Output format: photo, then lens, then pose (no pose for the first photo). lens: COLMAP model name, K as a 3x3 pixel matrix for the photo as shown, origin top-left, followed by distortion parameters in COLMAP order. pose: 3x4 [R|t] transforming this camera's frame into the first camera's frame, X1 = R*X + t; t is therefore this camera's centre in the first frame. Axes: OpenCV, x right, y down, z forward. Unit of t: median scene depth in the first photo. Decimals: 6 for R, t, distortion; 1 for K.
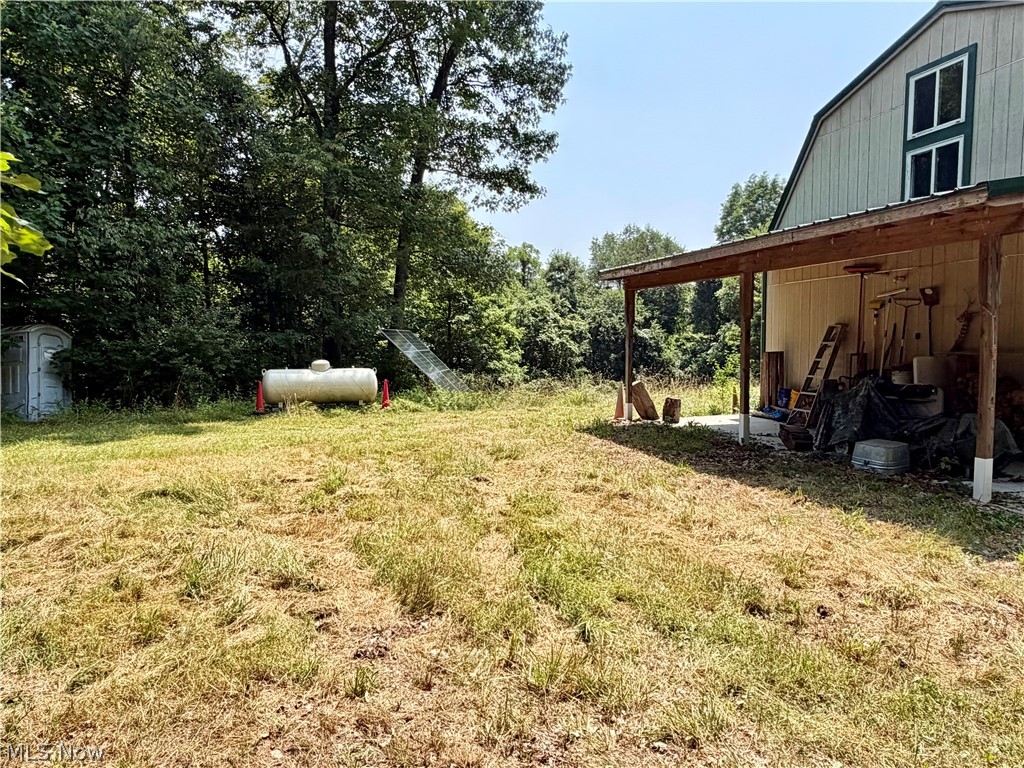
lens RADIAL K [[694.3, 0, 514.1], [0, 694.3, 379.2], [0, 0, 1]] dist [0.000089, 0.001324]
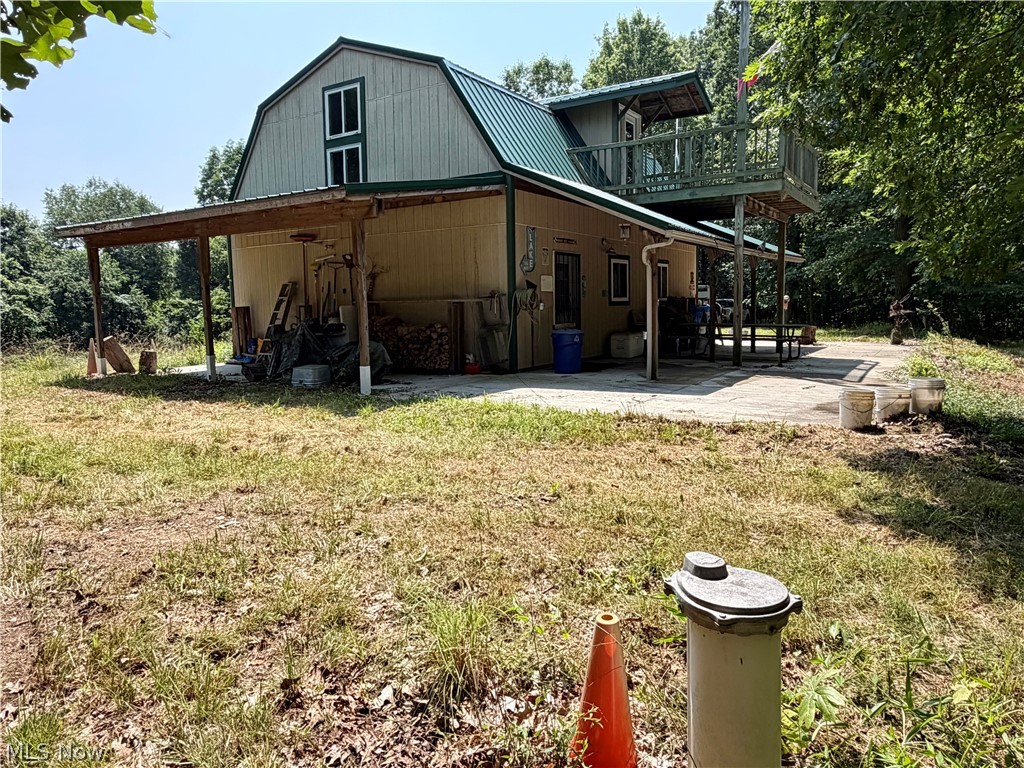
lens RADIAL K [[694.3, 0, 514.1], [0, 694.3, 379.2], [0, 0, 1]] dist [0.000089, 0.001324]
pose [[0.769975, -0.080533, 0.632971, -0.020576], [0.050861, 0.996593, 0.064928, 0.031808], [-0.636043, -0.017800, 0.771448, -0.205609]]
